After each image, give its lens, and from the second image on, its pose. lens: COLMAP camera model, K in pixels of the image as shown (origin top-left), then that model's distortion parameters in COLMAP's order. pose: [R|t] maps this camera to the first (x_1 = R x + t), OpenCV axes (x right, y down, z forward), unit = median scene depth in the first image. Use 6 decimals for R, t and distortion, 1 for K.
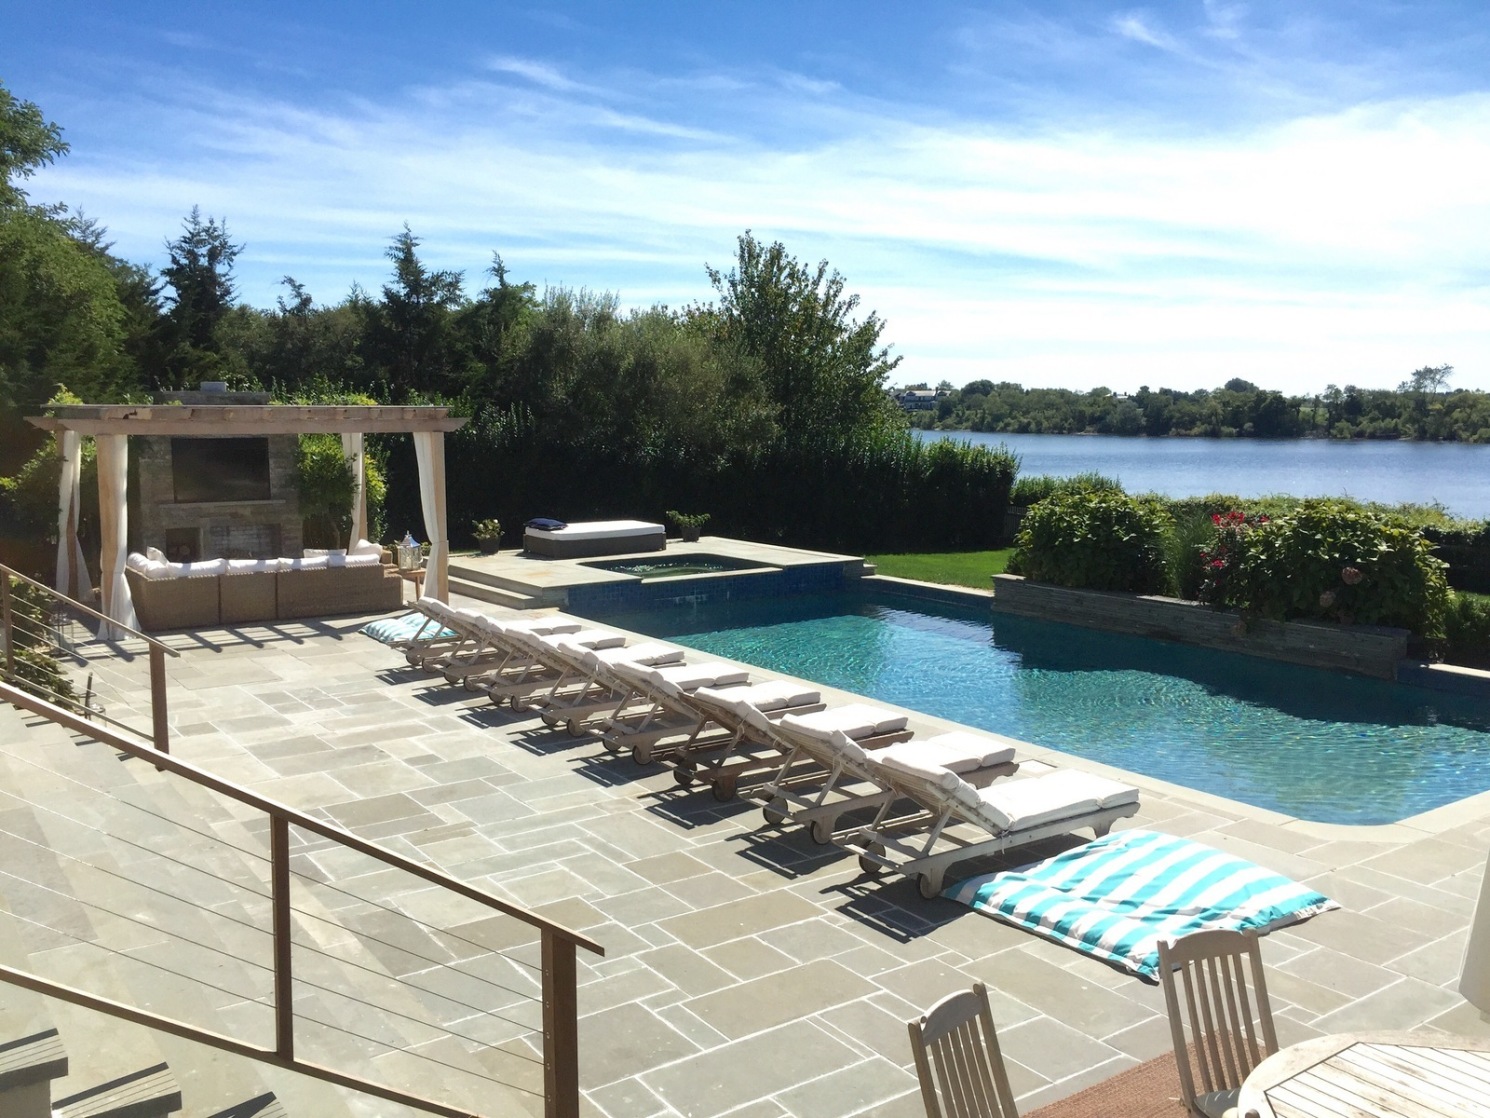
lens RADIAL K [[1262.0, 0, 753.1], [0, 1262.0, 509.8], [0, 0, 1]] dist [0.070220, -0.110932]
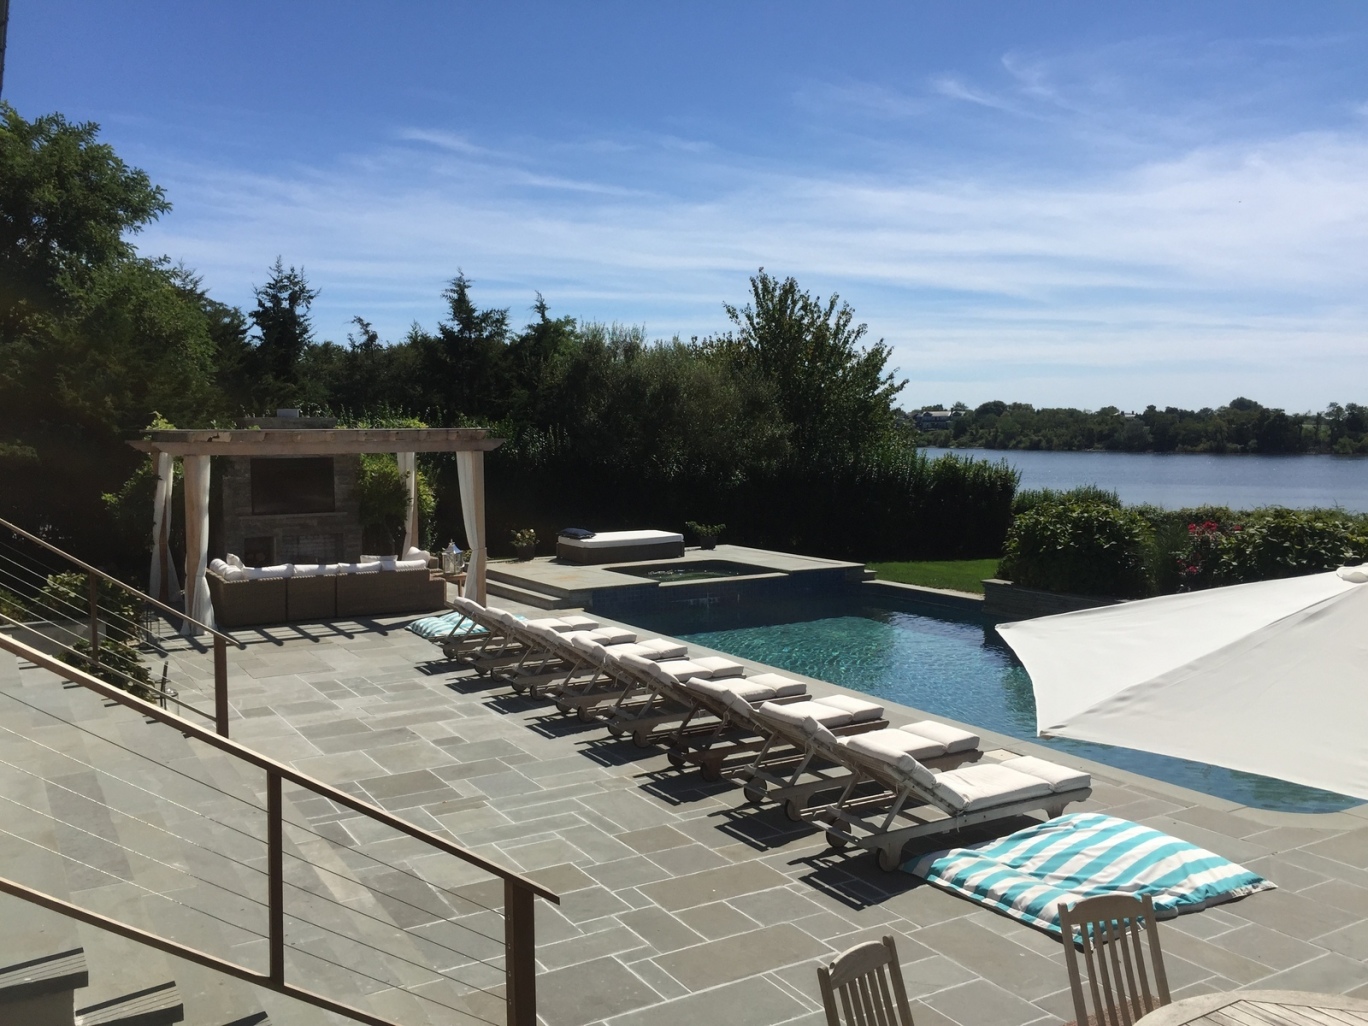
lens RADIAL K [[1158.7, 0, 691.1], [0, 1158.7, 472.3], [0, 0, 1]] dist [0.070220, -0.110932]
pose [[0.997017, -0.004958, -0.077024, 0.020877], [0.001630, 0.999065, -0.043213, 0.002538], [0.077166, 0.042959, 0.996092, -0.012198]]
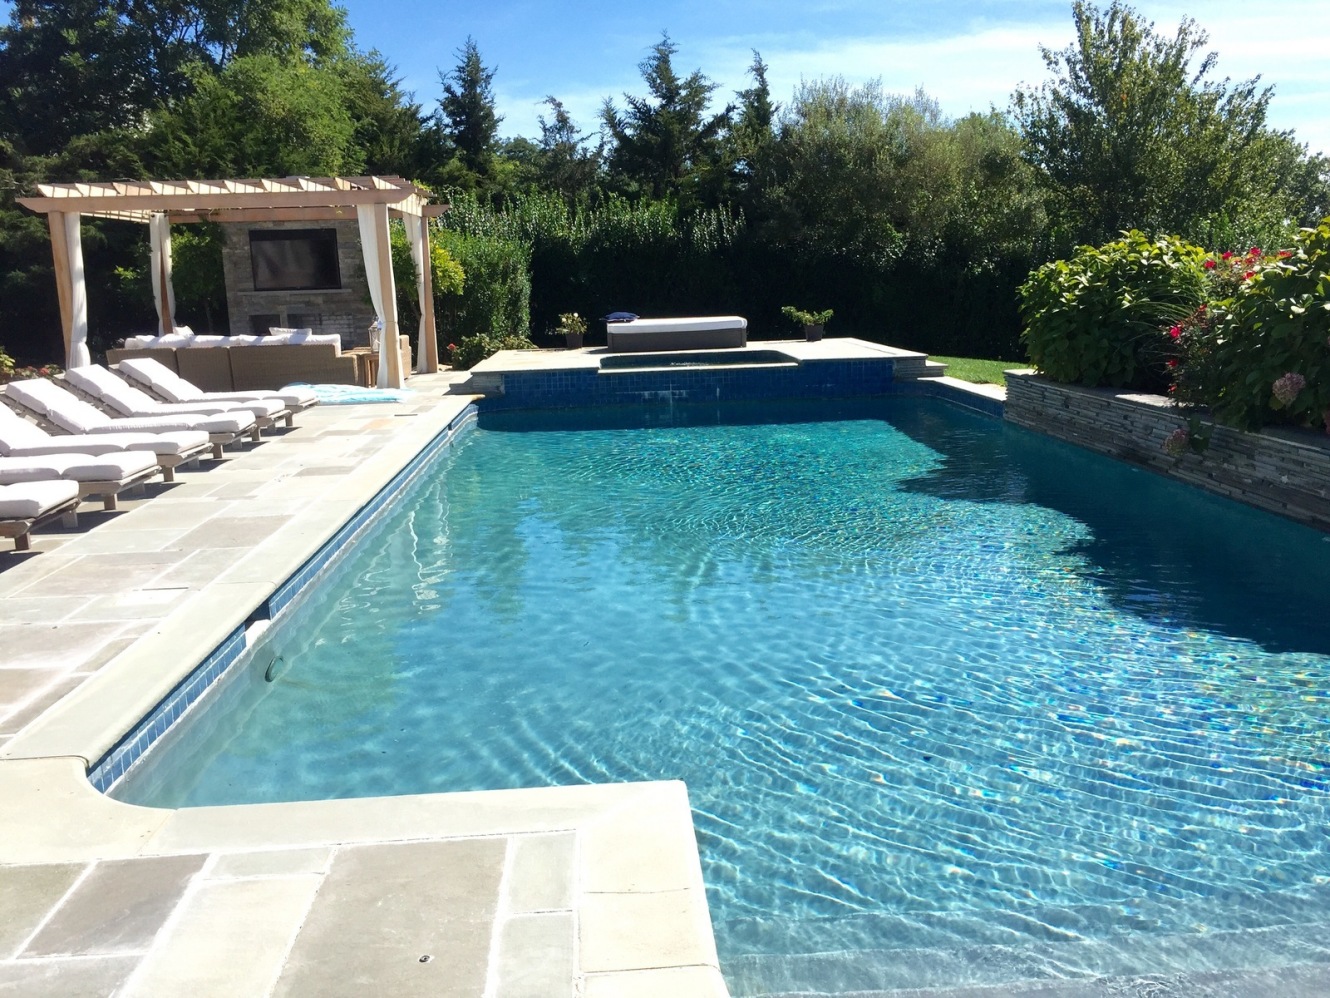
lens RADIAL K [[1126.5, 0, 670.1], [0, 1126.5, 488.6], [0, 0, 1]] dist [0.070220, -0.110932]
pose [[0.847879, 0.070502, -0.525482, 0.435331], [-0.009707, 0.993018, 0.117567, 0.052660], [0.530102, -0.094582, 0.842643, 0.416607]]
